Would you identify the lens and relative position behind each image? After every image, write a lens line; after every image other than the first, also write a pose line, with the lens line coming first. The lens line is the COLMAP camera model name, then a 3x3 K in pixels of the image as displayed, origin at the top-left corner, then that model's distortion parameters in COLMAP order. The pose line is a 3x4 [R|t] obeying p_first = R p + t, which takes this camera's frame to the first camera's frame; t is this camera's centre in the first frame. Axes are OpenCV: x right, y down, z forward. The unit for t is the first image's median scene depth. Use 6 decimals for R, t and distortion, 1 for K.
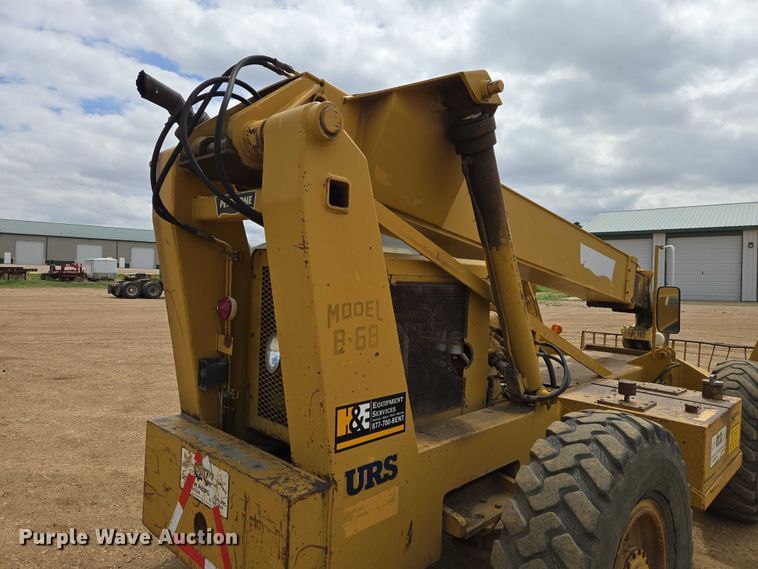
lens RADIAL K [[504.7, 0, 372.5], [0, 504.7, 282.8], [0, 0, 1]] dist [0.075965, -0.066574]
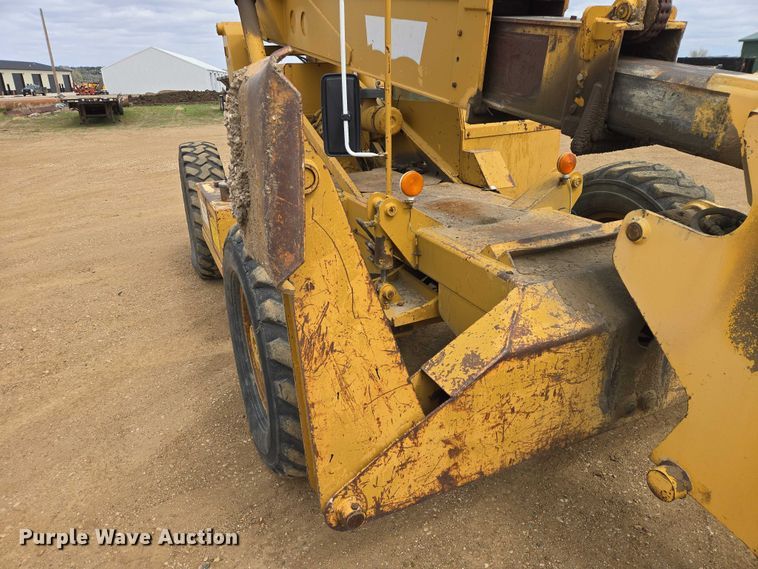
lens RADIAL K [[504.7, 0, 372.5], [0, 504.7, 282.8], [0, 0, 1]] dist [0.075965, -0.066574]
pose [[-0.382687, 0.327109, -0.864032, 2.365988], [0.010138, 0.936653, 0.350112, 0.056455], [0.923823, 0.125224, -0.361761, 2.644107]]
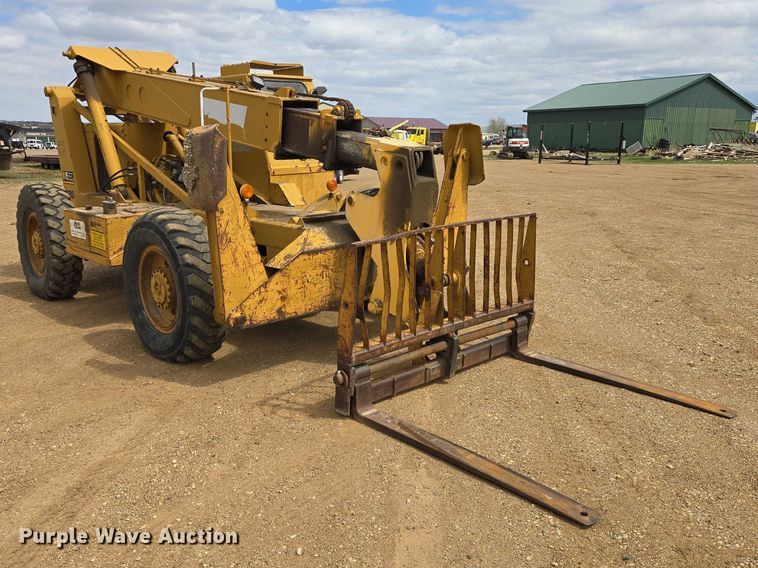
lens RADIAL K [[665.4, 0, 359.1], [0, 665.4, 284.1], [0, 0, 1]] dist [0.108248, -0.120312]
pose [[-0.071110, 0.187046, -0.979774, 3.959308], [-0.003072, 0.982215, 0.187735, 0.108232], [0.997464, 0.016360, -0.069270, 2.930424]]
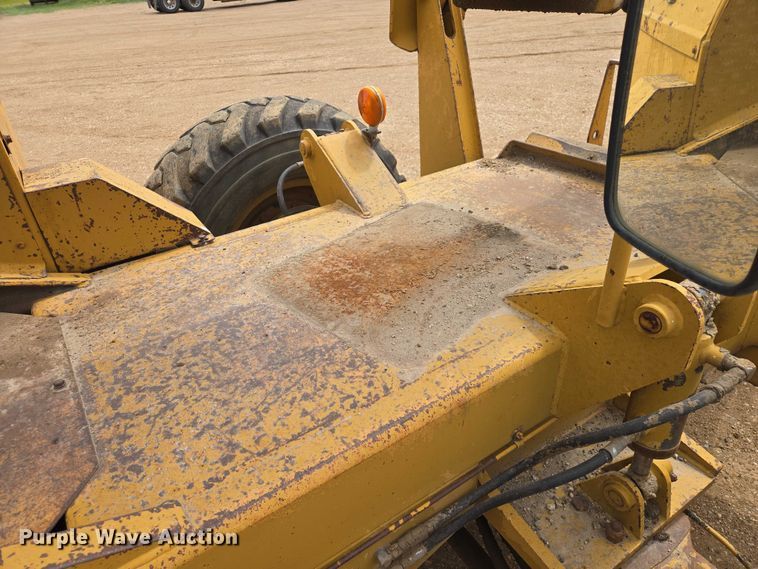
lens RADIAL K [[504.7, 0, 372.5], [0, 504.7, 282.8], [0, 0, 1]] dist [0.075965, -0.066574]
pose [[0.971207, 0.049945, -0.232945, 1.124763], [0.079513, 0.853758, 0.514563, 0.072520], [0.224579, -0.518269, 0.825204, 1.845564]]
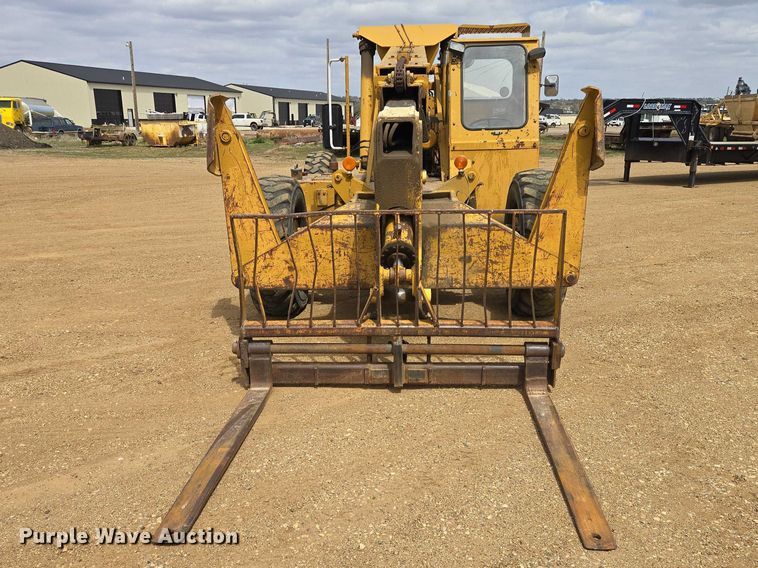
lens RADIAL K [[680.2, 0, 387.9], [0, 680.2, 312.0], [0, 0, 1]] dist [0.119476, -0.156667]
pose [[-0.754306, 0.155562, -0.637827, 3.021484], [-0.020764, 0.965383, 0.260007, 0.104099], [0.656195, 0.209369, -0.724964, 4.535898]]
